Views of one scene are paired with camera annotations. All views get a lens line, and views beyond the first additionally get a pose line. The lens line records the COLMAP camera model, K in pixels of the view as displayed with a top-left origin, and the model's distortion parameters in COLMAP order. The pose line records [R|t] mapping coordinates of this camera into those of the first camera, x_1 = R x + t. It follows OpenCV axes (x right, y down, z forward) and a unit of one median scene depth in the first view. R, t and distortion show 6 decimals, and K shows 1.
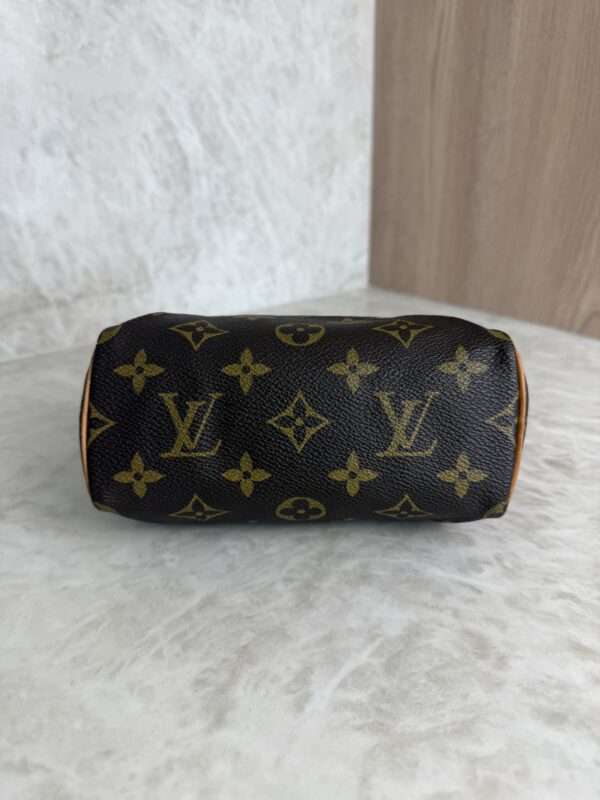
lens RADIAL K [[586.3, 0, 305.4], [0, 586.3, 394.6], [0, 0, 1]] dist [-0.045796, 0.010870]
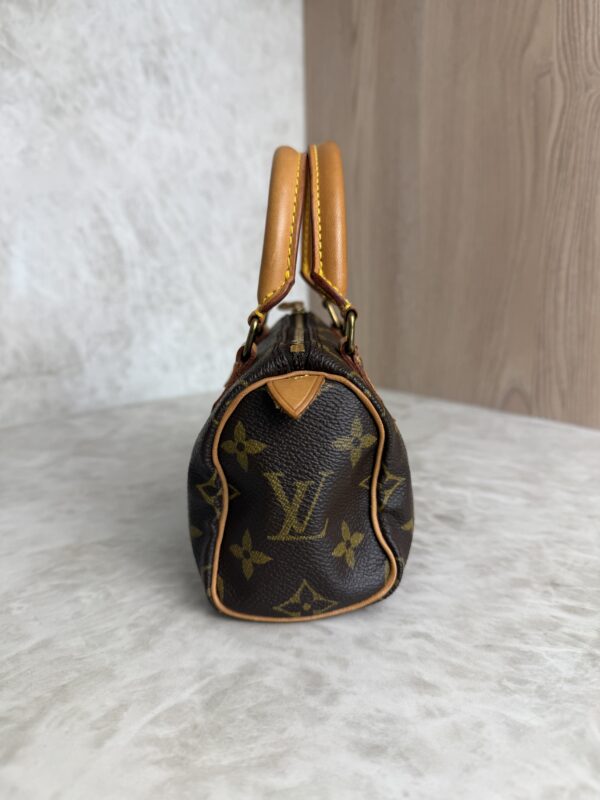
lens RADIAL K [[587.4, 0, 303.5], [0, 587.4, 397.1], [0, 0, 1]] dist [-0.051724, 0.011893]
pose [[0.999694, -0.009792, 0.022735, 0.245430], [0.013867, 0.982329, -0.186646, 0.142112], [-0.020505, 0.186905, 0.982164, -0.008070]]
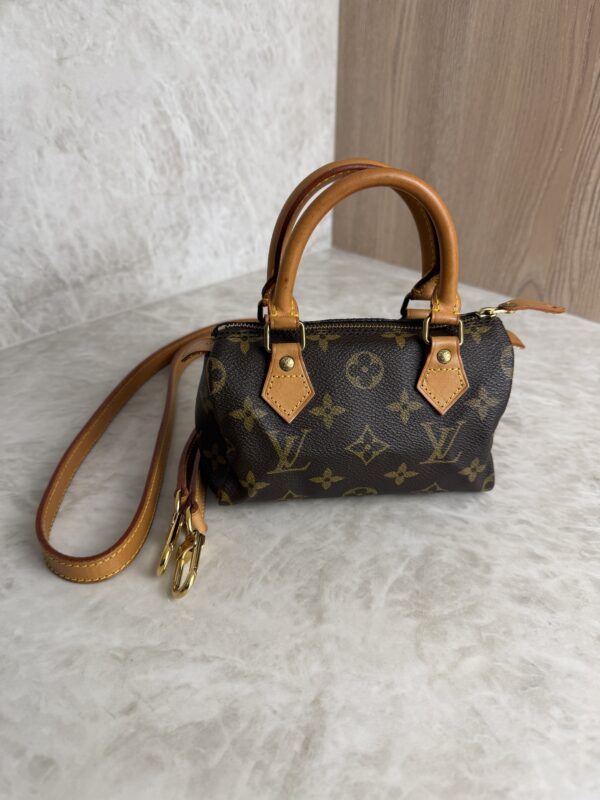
lens RADIAL K [[562.3, 0, 301.3], [0, 562.3, 394.0], [0, 0, 1]] dist [0.106778, -0.271406]
pose [[0.992819, -0.042770, 0.111716, -0.275589], [0.026819, 0.989707, 0.140570, -0.205807], [-0.116578, -0.136565, 0.983748, -0.341547]]
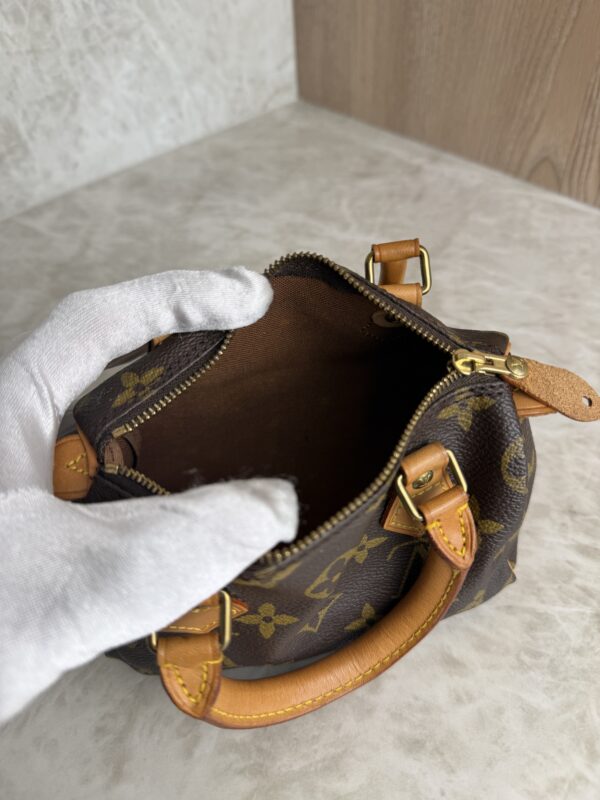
lens RADIAL K [[586.3, 0, 305.4], [0, 586.3, 394.6], [0, 0, 1]] dist [-0.045796, 0.010870]
pose [[0.996232, -0.078752, 0.036329, 0.186240], [0.057947, 0.916085, 0.396775, -0.427390], [-0.064527, -0.393175, 0.917197, 0.193484]]
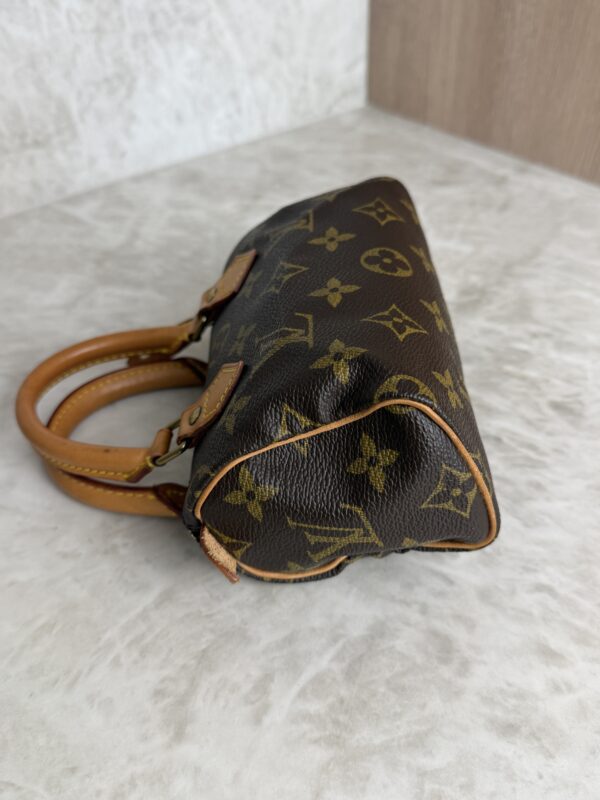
lens RADIAL K [[732.4, 0, 300.0], [0, 732.4, 400.0], [0, 0, 1]] dist [0.093122, -0.289452]
pose [[0.999930, -0.011112, 0.003978, 0.052652], [0.009565, 0.960409, 0.278430, -0.292561], [-0.006915, -0.278373, 0.960448, -0.071261]]
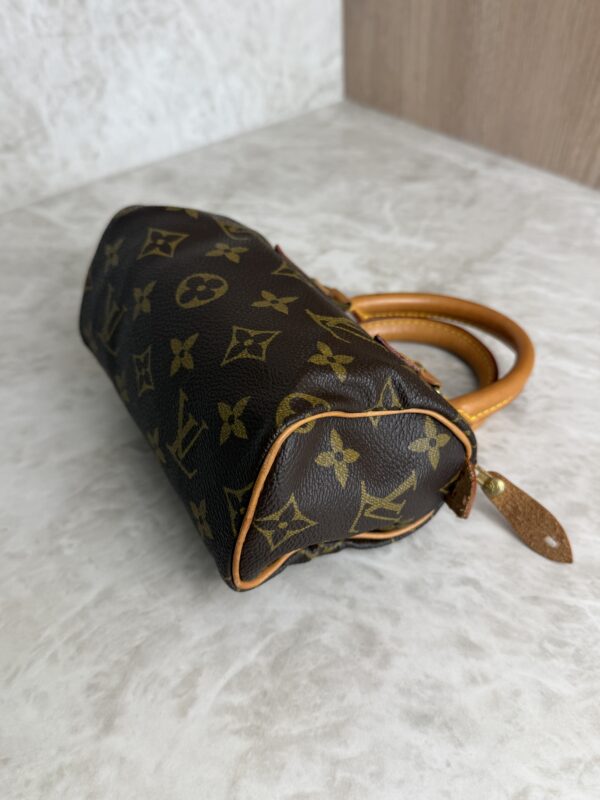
lens RADIAL K [[733.7, 0, 310.3], [0, 733.7, 399.4], [0, 0, 1]] dist [0.105636, -0.305174]
pose [[0.999638, -0.026538, -0.004410, 0.199404], [0.026664, 0.955633, 0.293350, -0.328366], [-0.003571, -0.293361, 0.955995, -0.108507]]
